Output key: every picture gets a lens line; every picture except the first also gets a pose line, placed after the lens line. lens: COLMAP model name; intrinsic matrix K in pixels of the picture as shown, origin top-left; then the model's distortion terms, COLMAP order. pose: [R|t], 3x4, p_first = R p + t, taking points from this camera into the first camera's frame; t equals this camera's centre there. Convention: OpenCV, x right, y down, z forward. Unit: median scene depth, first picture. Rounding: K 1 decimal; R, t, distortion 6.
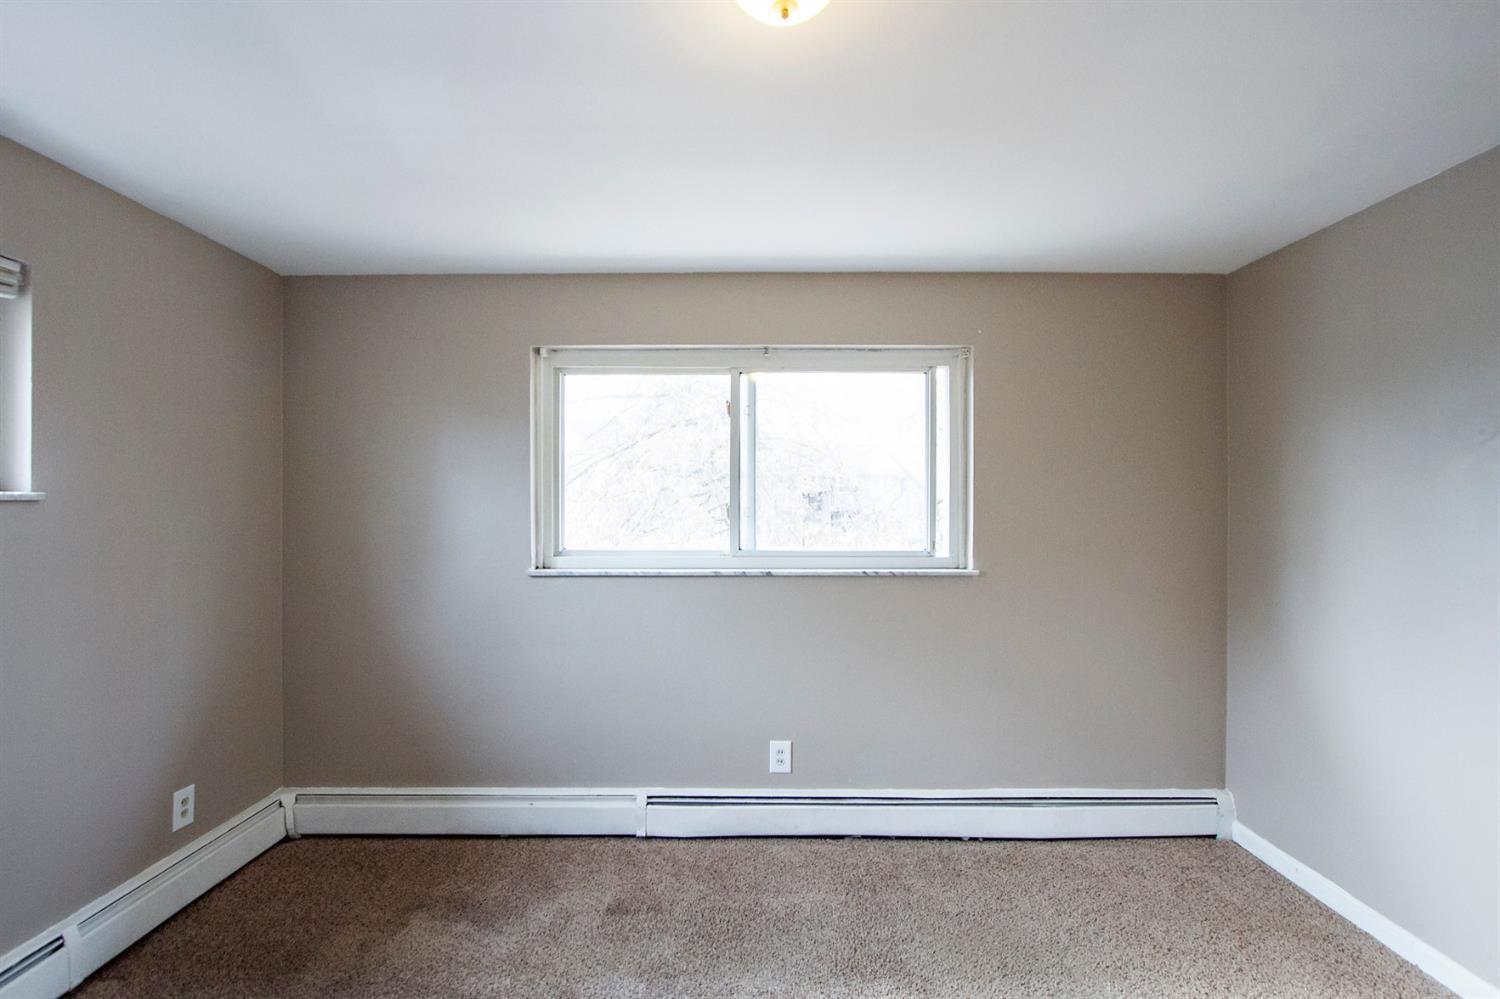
lens RADIAL K [[713.2, 0, 750.3], [0, 713.2, 492.4], [0, 0, 1]] dist [-0.005195, 0.000715]
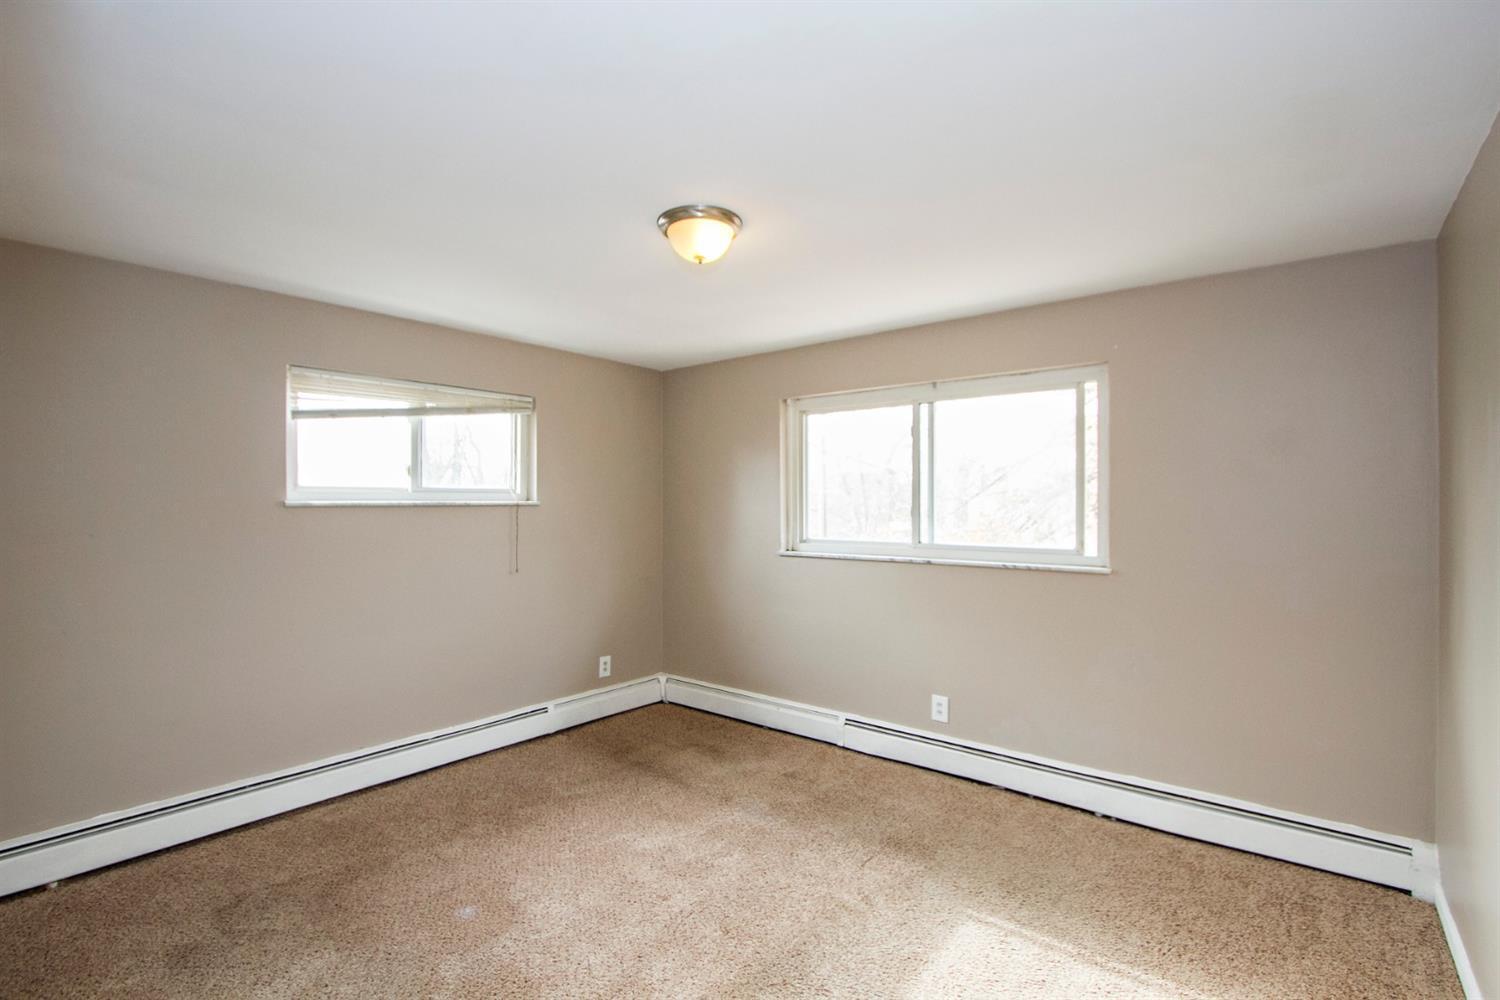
lens RADIAL K [[707.4, 0, 751.4], [0, 707.4, 505.5], [0, 0, 1]] dist [-0.000737, 0.000947]
pose [[0.774290, 0.002287, -0.632826, 0.574775], [0.003149, 0.999967, 0.007467, 0.003949], [0.632823, -0.007774, 0.774258, -0.169302]]
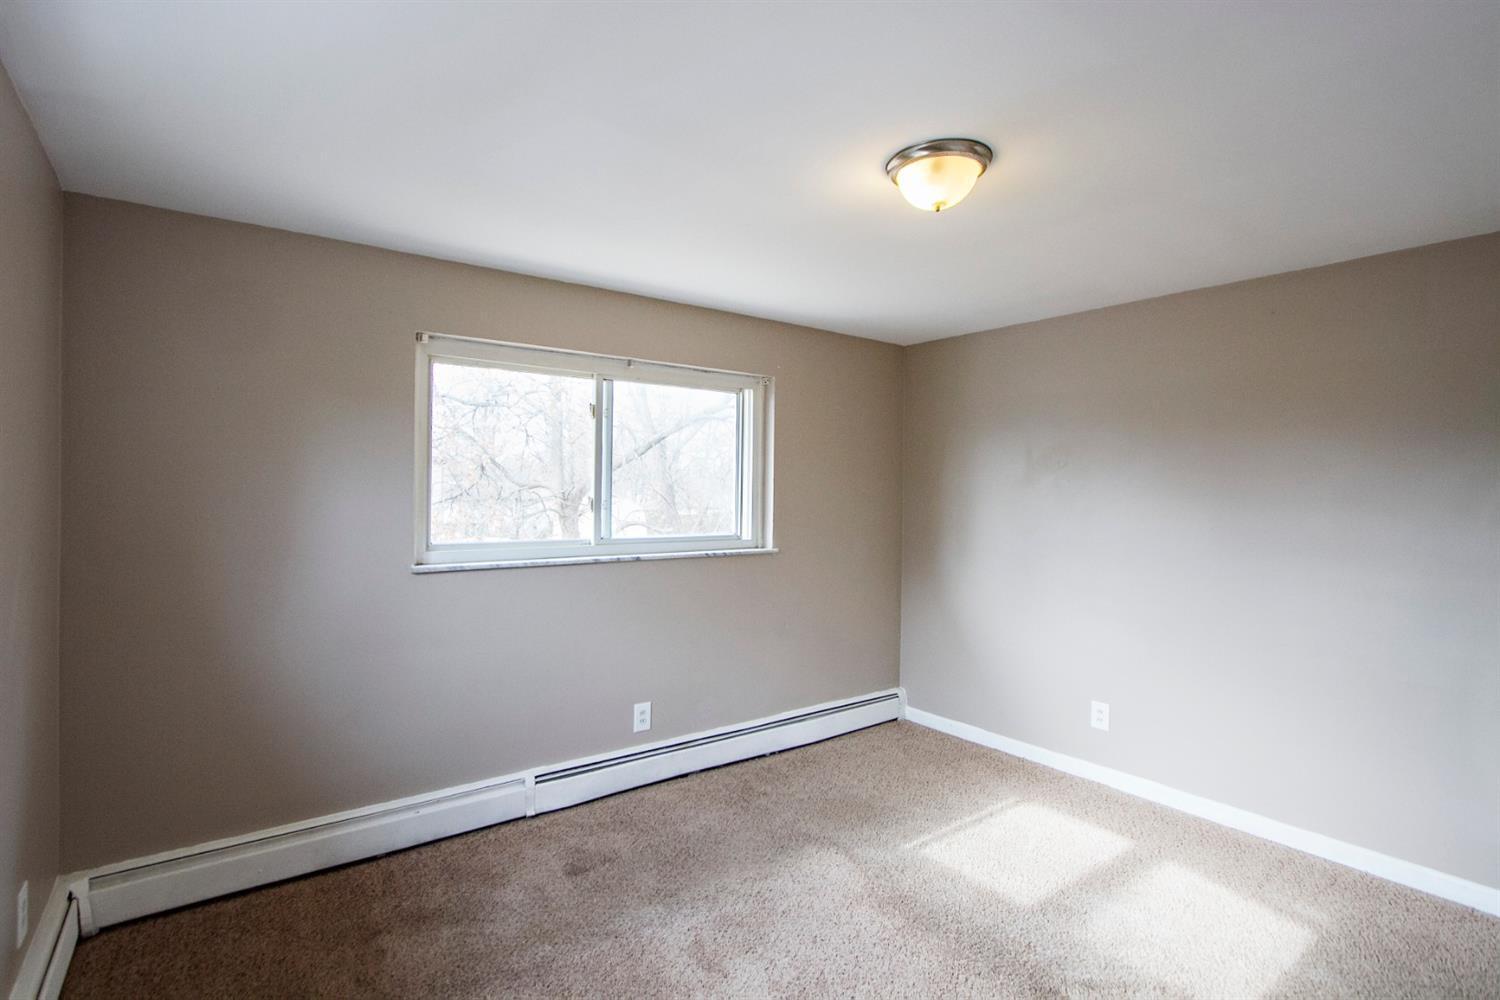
lens RADIAL K [[715.0, 0, 713.0], [0, 715.0, 488.2], [0, 0, 1]] dist [0.000542, -0.000492]
pose [[0.815779, 0.008686, 0.578298, -0.540213], [-0.011023, 0.999939, 0.000530, -0.000692], [-0.578258, -0.006806, 0.815826, -0.006252]]
